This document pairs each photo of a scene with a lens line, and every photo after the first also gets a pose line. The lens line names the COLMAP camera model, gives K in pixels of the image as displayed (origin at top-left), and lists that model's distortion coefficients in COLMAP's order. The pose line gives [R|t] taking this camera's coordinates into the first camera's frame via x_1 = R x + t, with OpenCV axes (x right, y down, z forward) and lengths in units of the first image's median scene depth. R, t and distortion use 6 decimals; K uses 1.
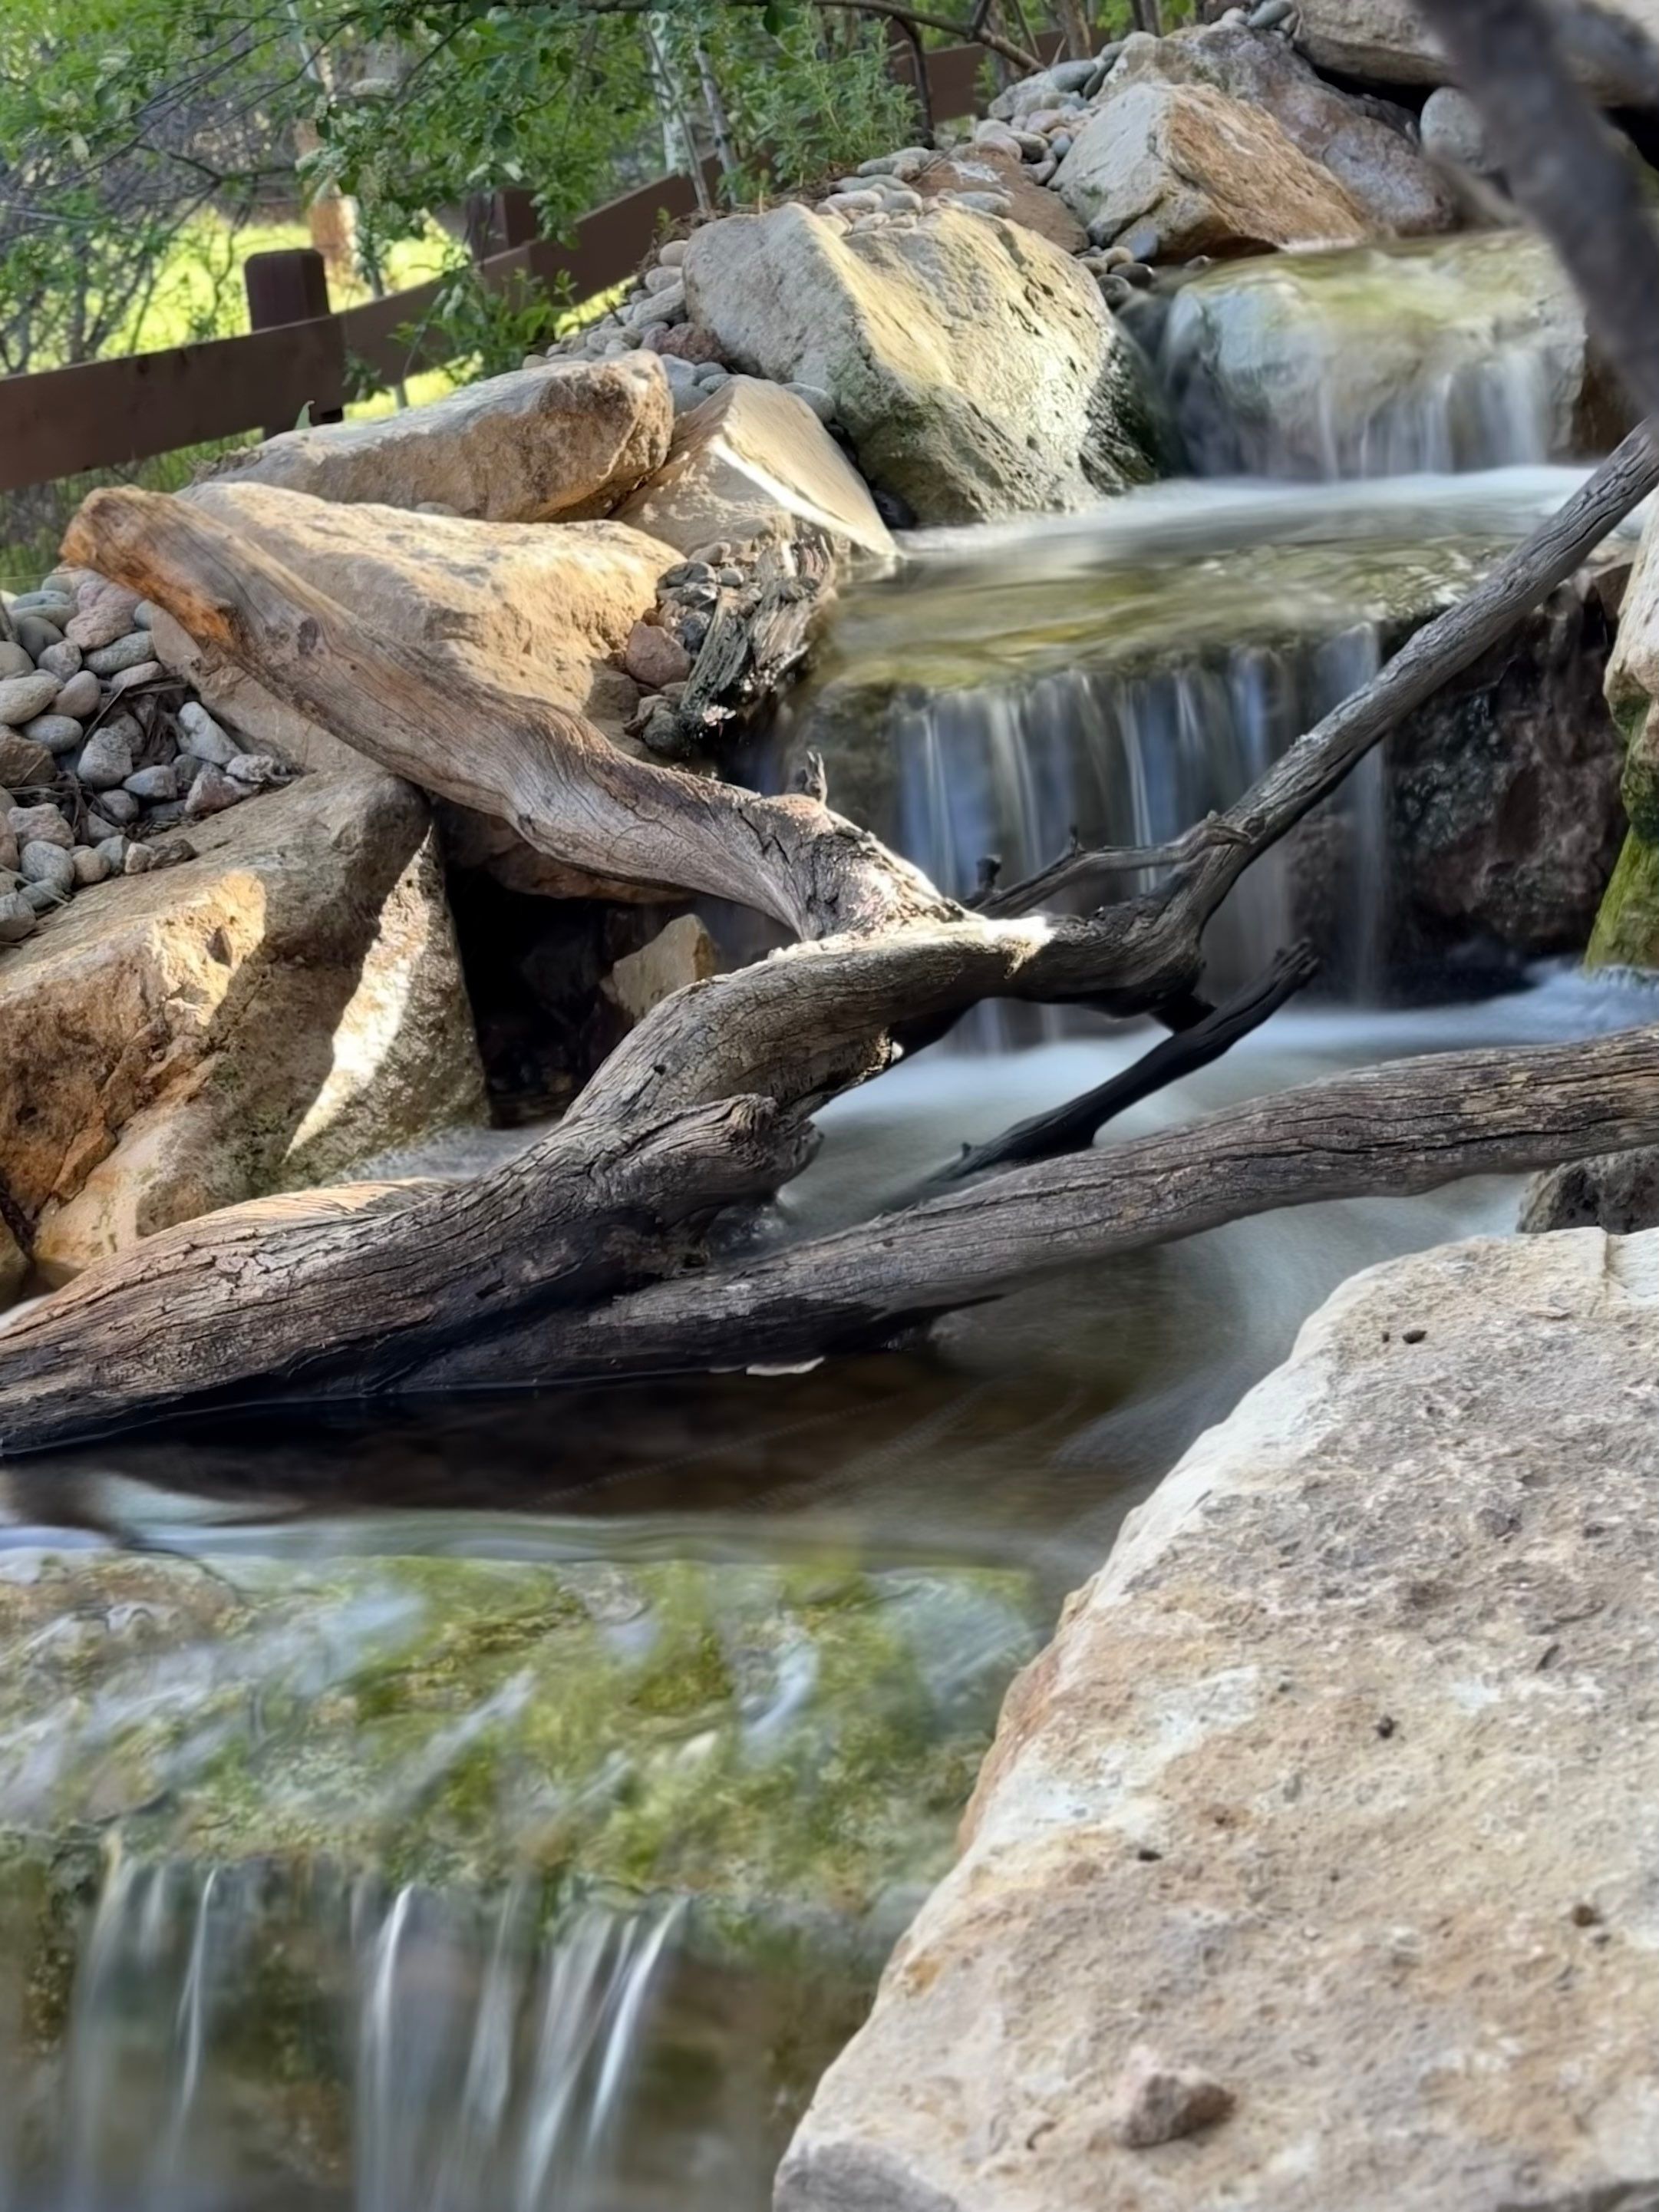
lens RADIAL K [[3524.8, 0, 827.6], [0, 3524.8, 1016.8], [0, 0, 1]] dist [0.138073, -0.125843]
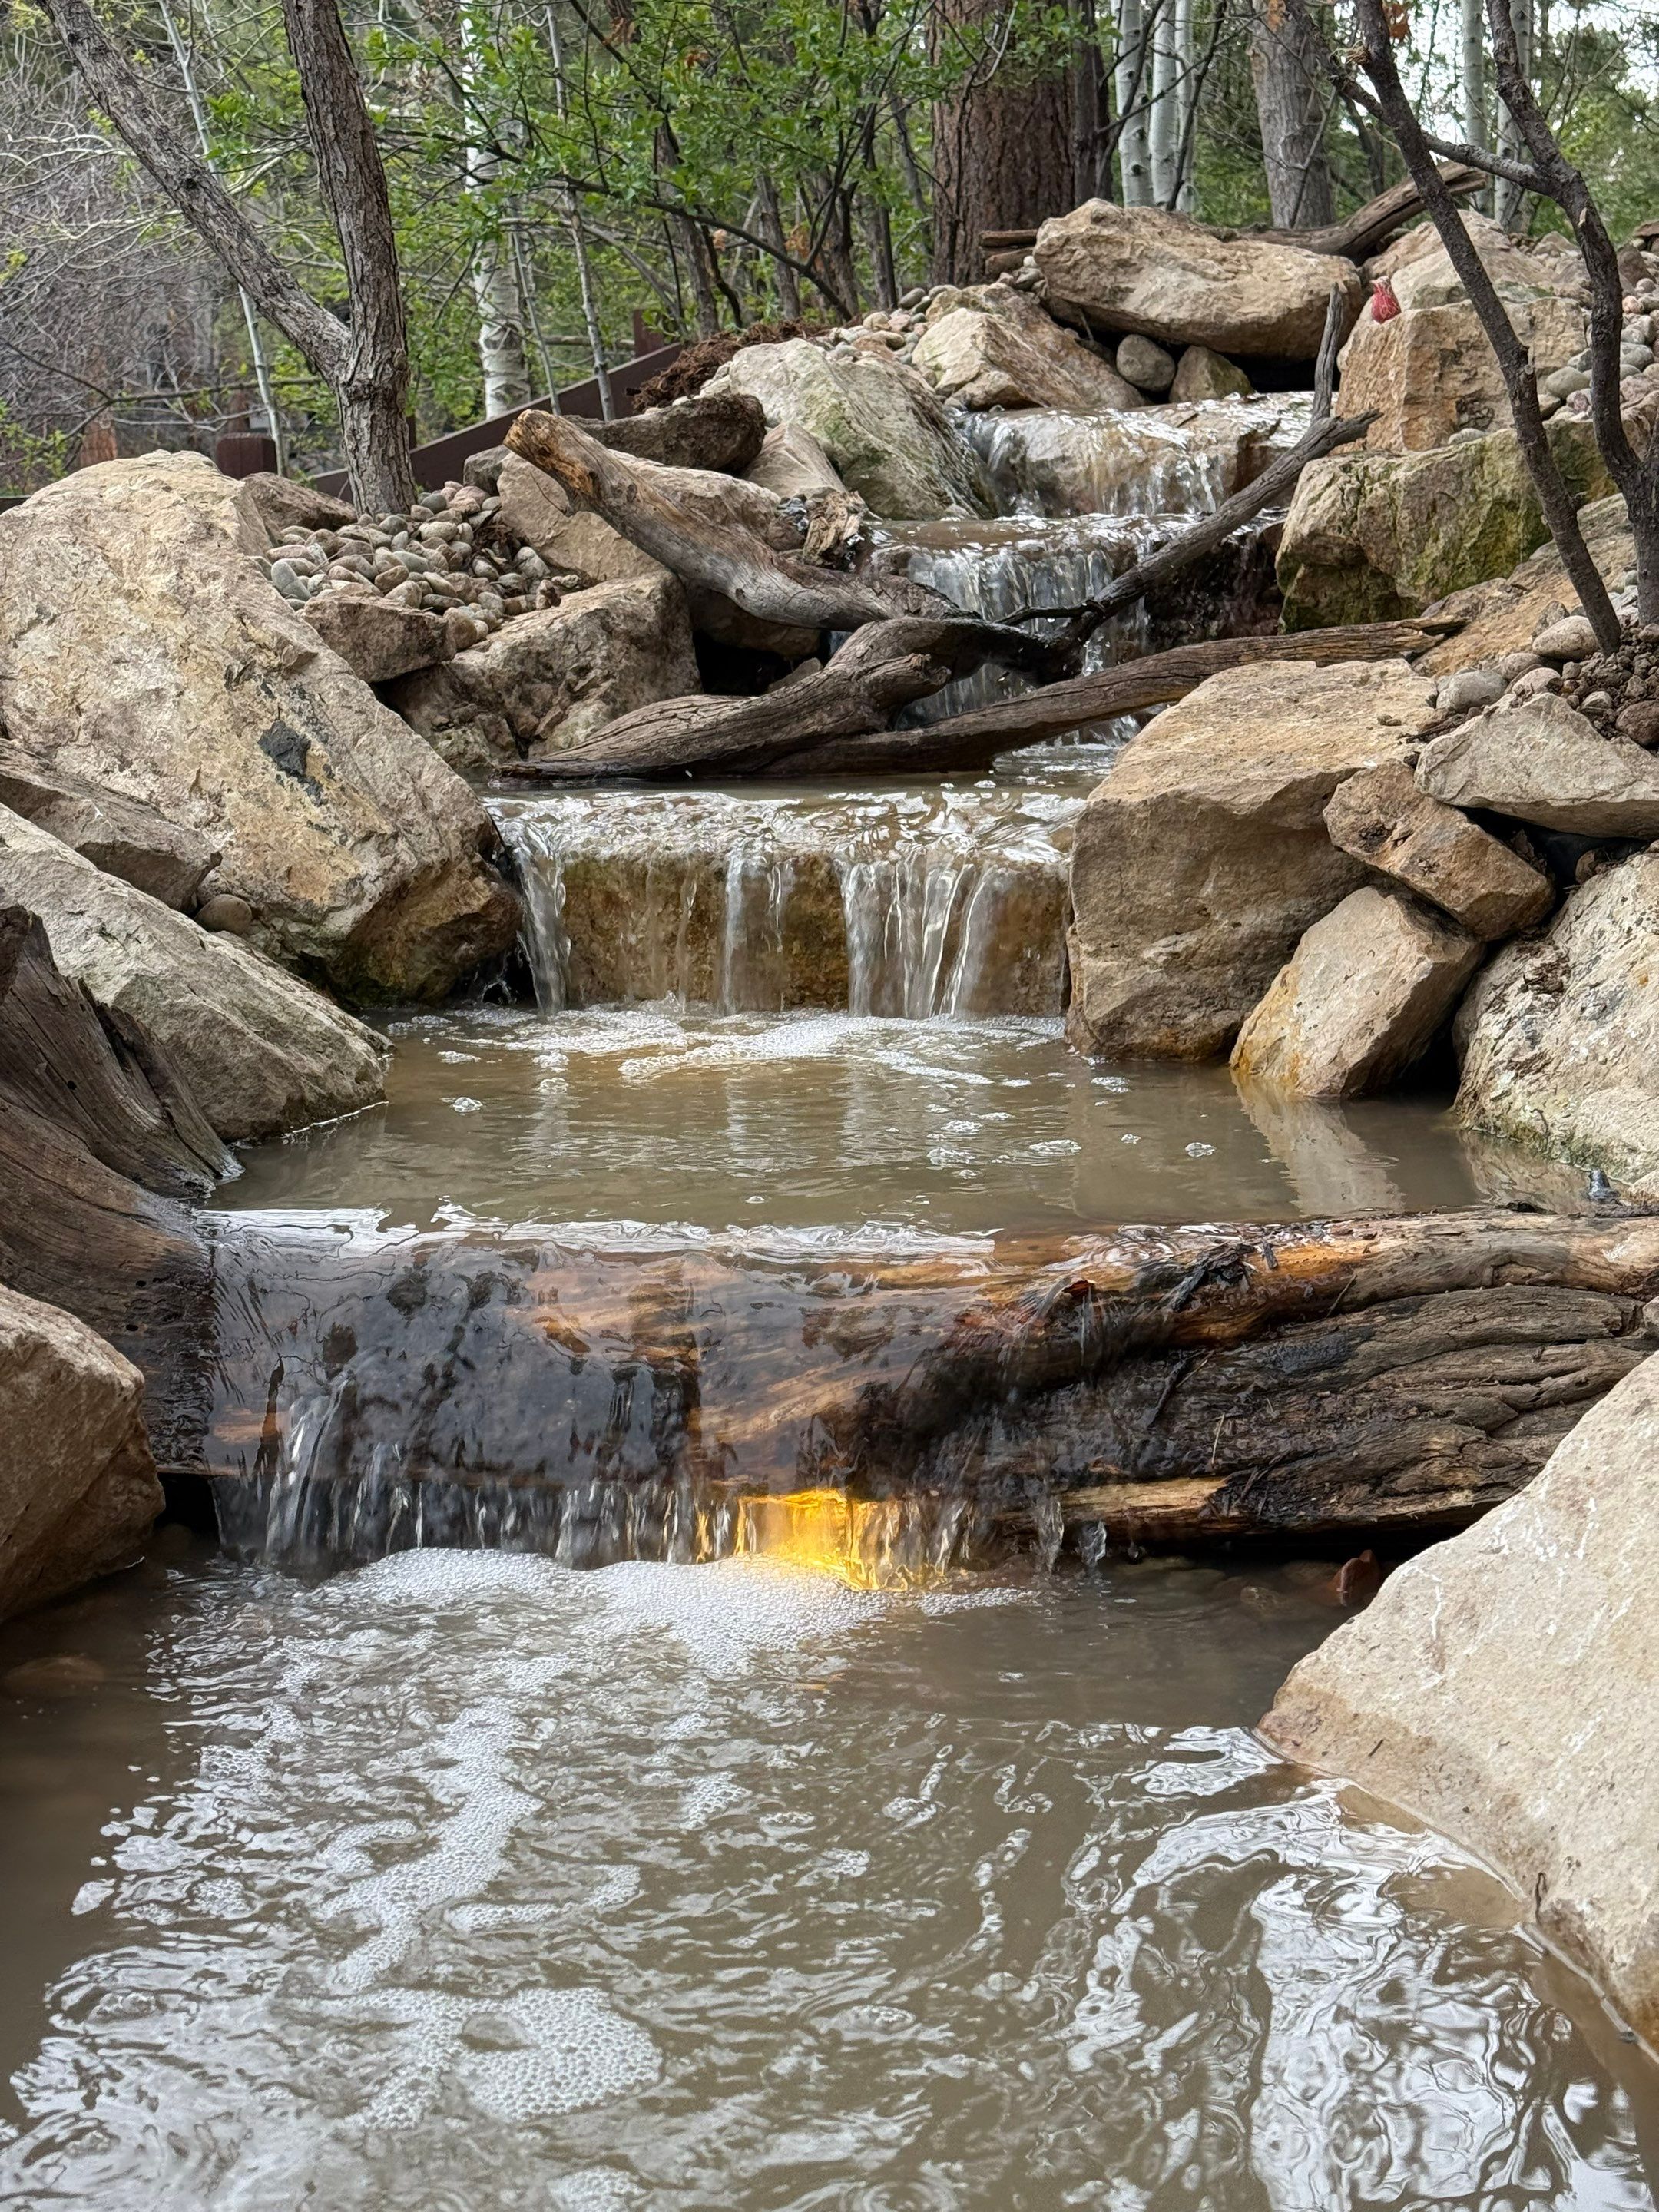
lens RADIAL K [[3131.2, 0, 780.3], [0, 3131.2, 1103.6], [0, 0, 1]] dist [0.117205, -0.067299]
pose [[0.990871, 0.043729, 0.127525, -0.175409], [-0.035944, 0.997384, -0.062723, 0.215269], [-0.129934, 0.057566, 0.989850, -0.457353]]
